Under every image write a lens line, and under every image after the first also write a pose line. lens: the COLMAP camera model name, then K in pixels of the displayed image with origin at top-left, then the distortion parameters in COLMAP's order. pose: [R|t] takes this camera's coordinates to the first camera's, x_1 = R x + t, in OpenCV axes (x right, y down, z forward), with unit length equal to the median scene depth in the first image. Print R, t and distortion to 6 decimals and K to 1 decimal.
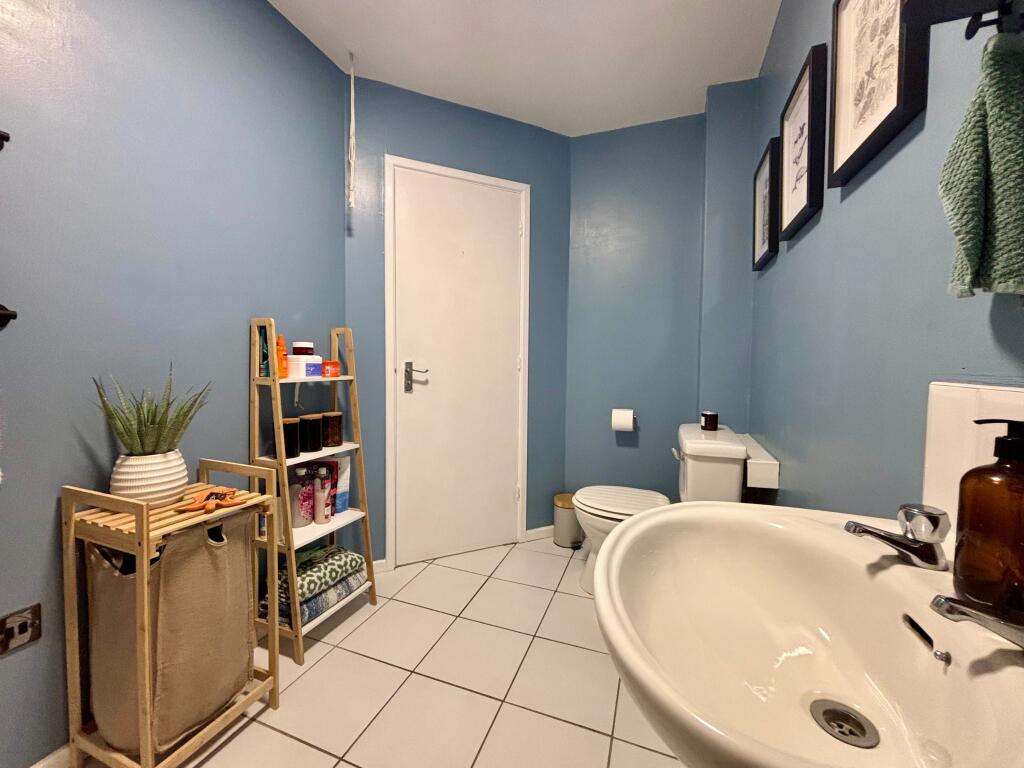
lens RADIAL K [[409.6, 0, 510.7], [0, 409.6, 379.5], [0, 0, 1]] dist [0.000925, 0.000028]
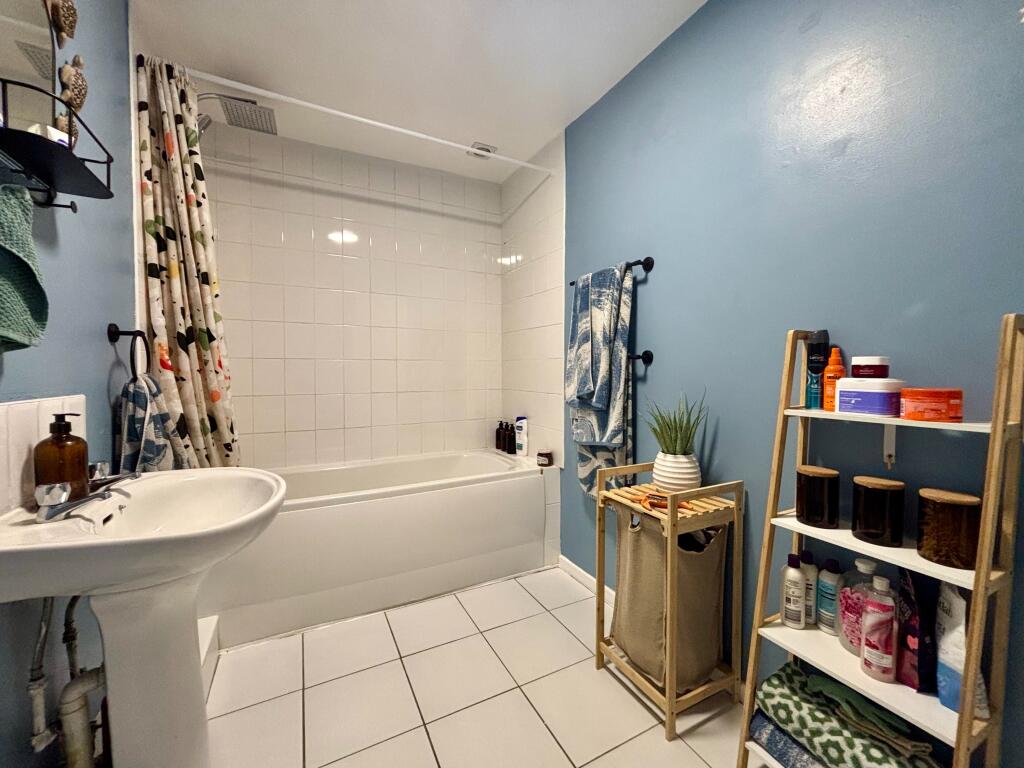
lens RADIAL K [[409.6, 0, 510.7], [0, 409.6, 393.0], [0, 0, 1]] dist [0.000925, 0.000028]
pose [[-0.672082, 0.022503, -0.740134, 0.303403], [-0.037308, 0.997240, 0.064198, -0.056740], [0.739536, 0.070760, -0.669387, 1.033917]]
